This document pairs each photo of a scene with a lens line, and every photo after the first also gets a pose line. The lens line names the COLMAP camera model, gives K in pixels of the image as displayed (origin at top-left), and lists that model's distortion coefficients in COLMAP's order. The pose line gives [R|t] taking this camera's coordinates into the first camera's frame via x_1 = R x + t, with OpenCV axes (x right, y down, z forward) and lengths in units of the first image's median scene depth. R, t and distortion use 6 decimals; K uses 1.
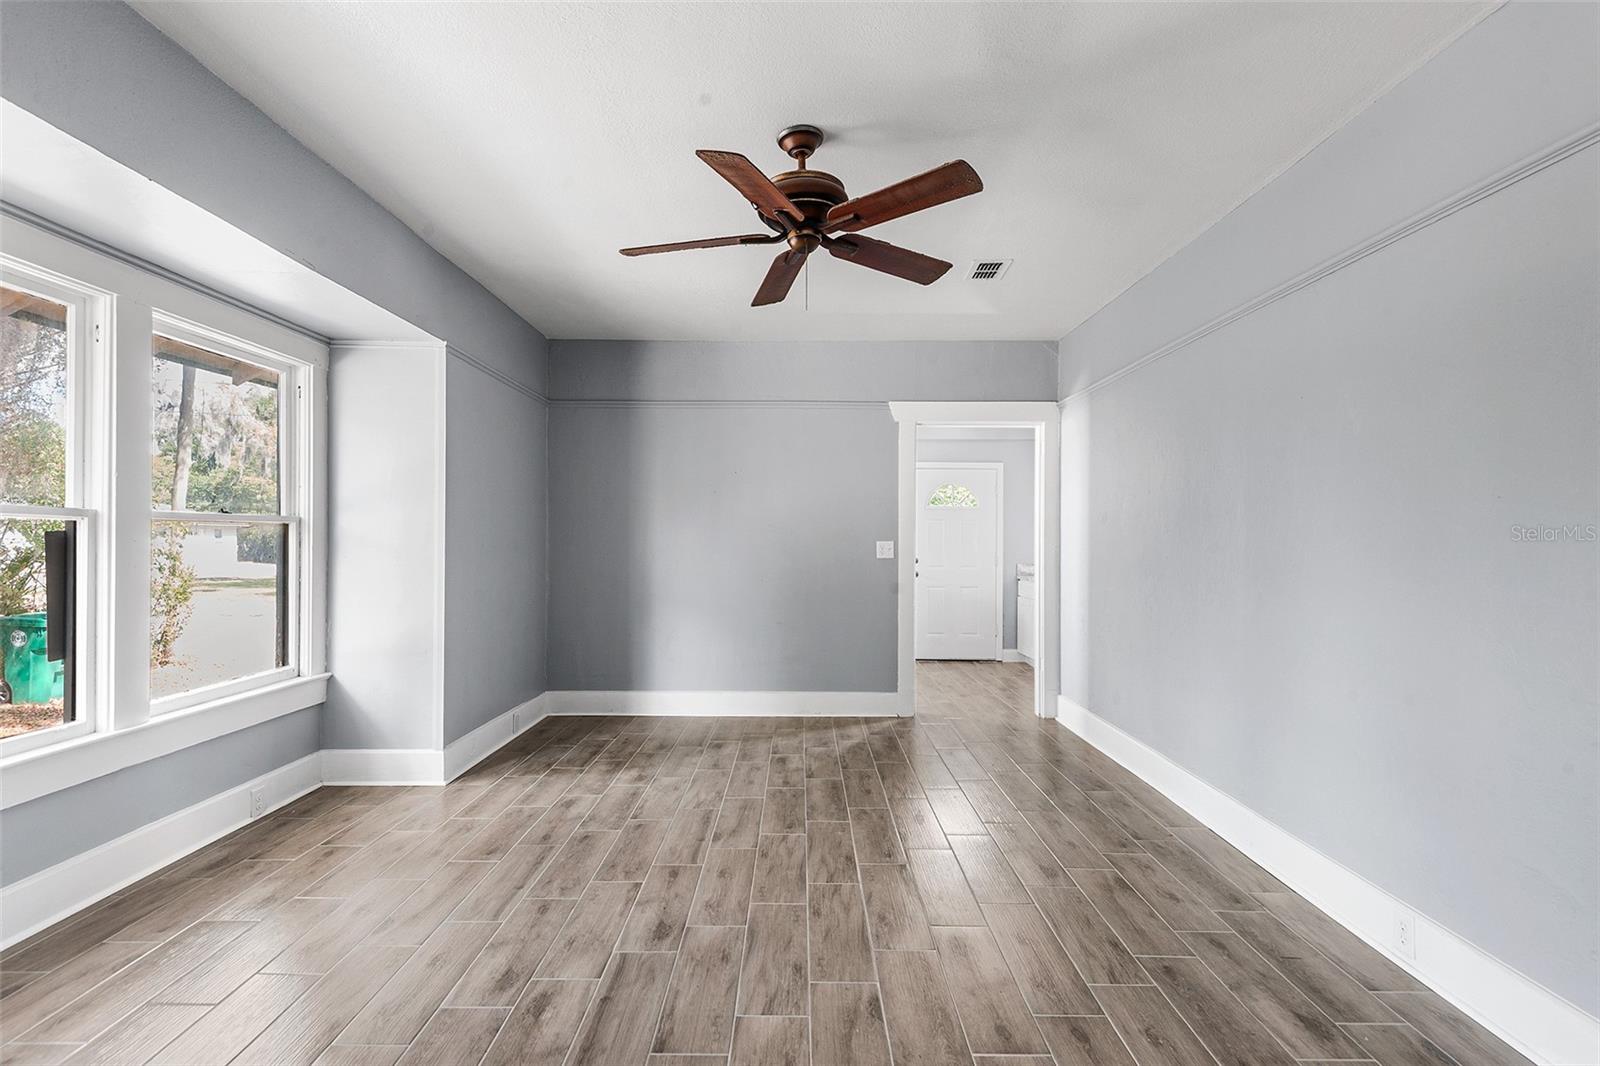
lens RADIAL K [[733.3, 0, 799.6], [0, 733.3, 540.5], [0, 0, 1]] dist [0.042071, -0.026594]
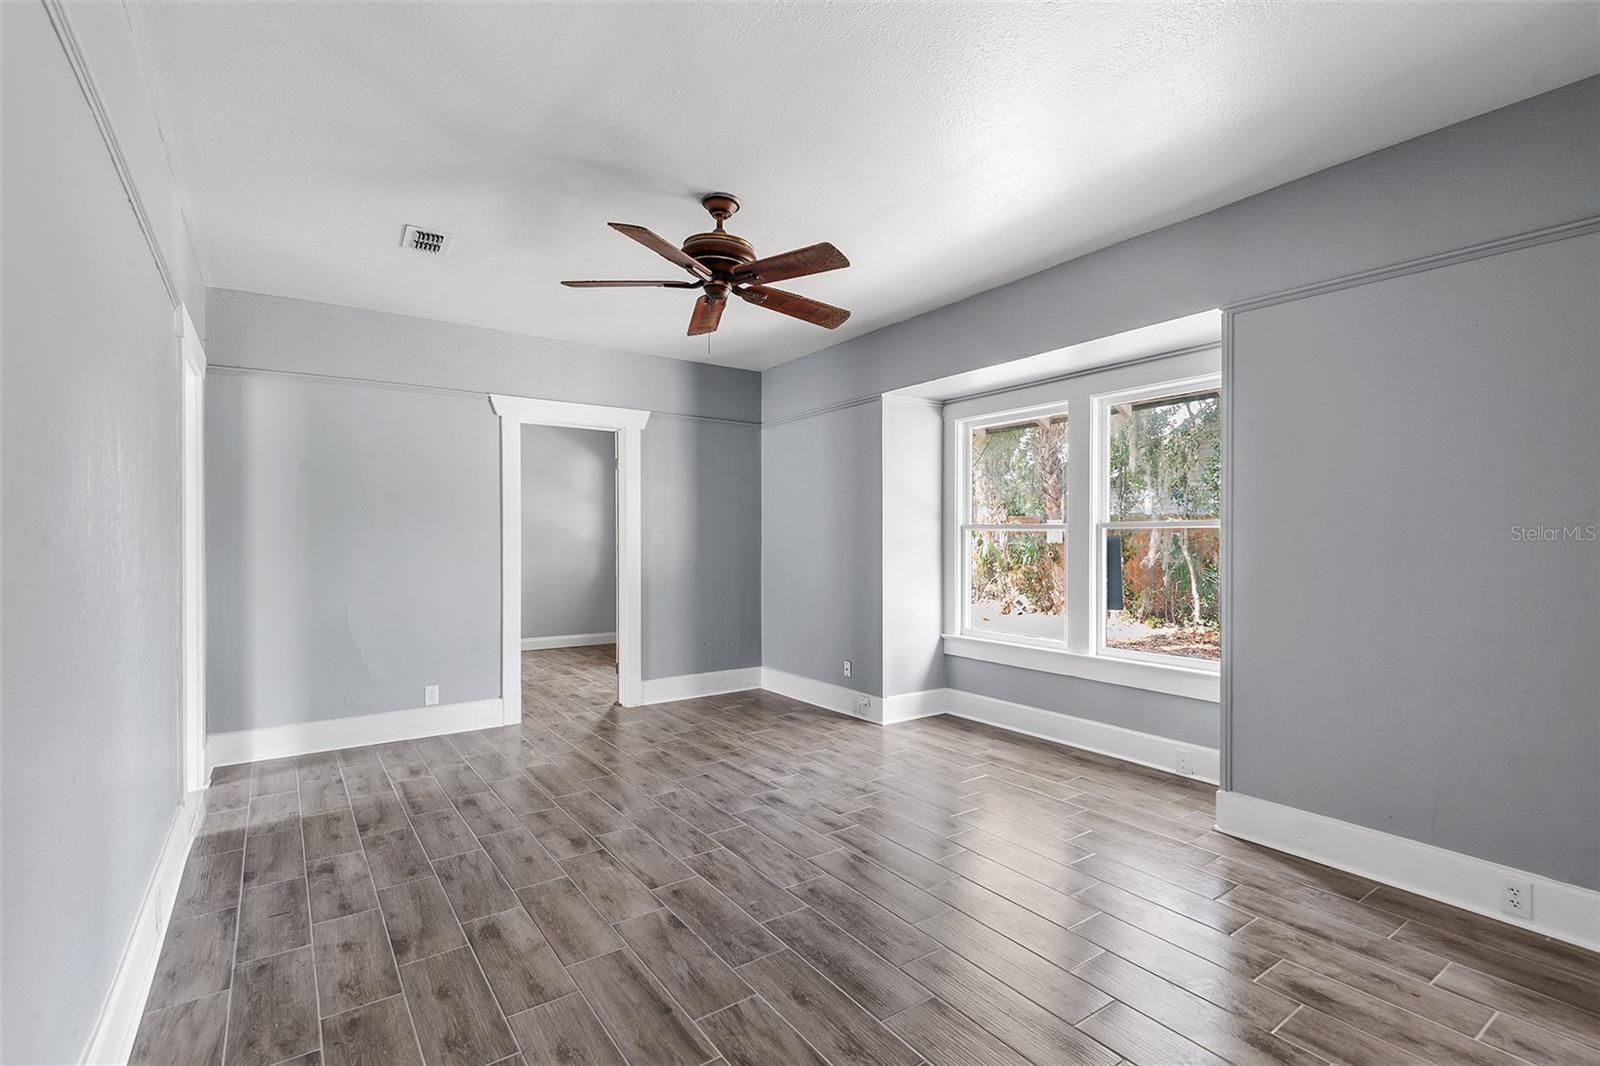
lens RADIAL K [[733.3, 0, 799.6], [0, 733.3, 540.5], [0, 0, 1]] dist [0.042071, -0.026594]
pose [[-0.815230, -0.003774, -0.579126, 0.592204], [-0.004479, 0.999990, -0.000212, 0.000005], [0.579120, 0.002421, -0.815238, 2.070784]]
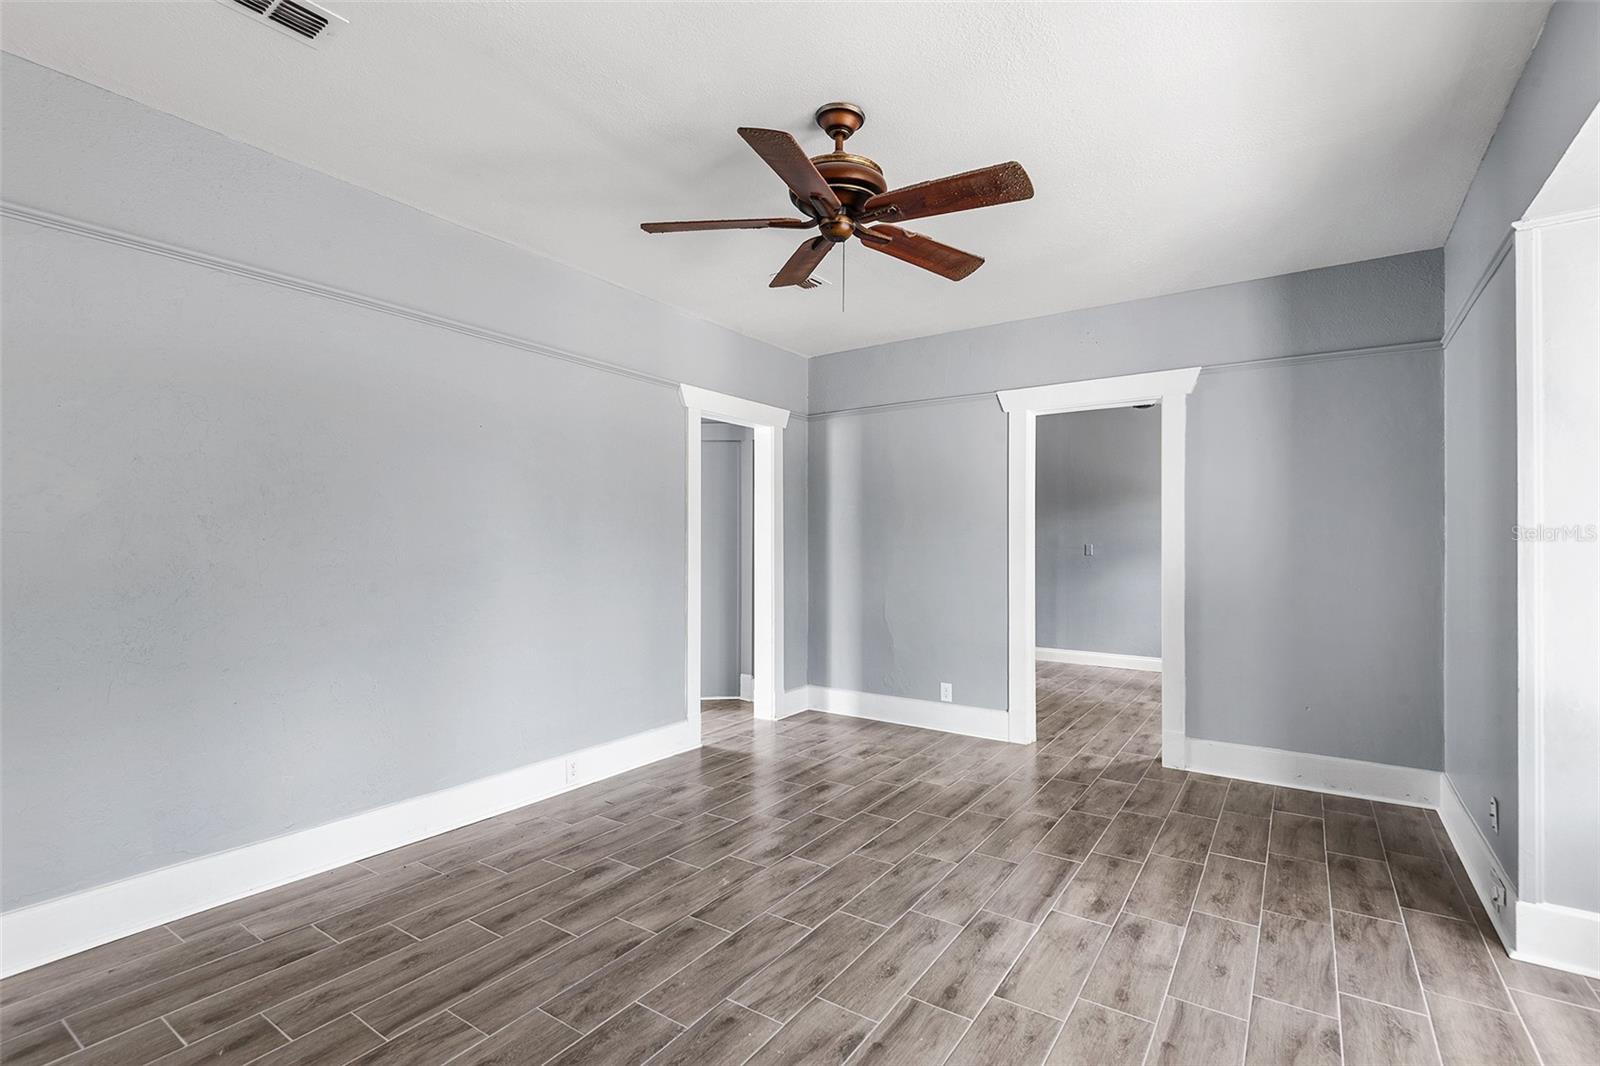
lens RADIAL K [[733.3, 0, 799.6], [0, 733.3, 540.5], [0, 0, 1]] dist [0.042071, -0.026594]
pose [[-0.825971, -0.006249, 0.563678, -0.497868], [-0.006540, 0.999977, 0.001504, -0.005372], [-0.563675, -0.002444, -0.825993, 1.830700]]
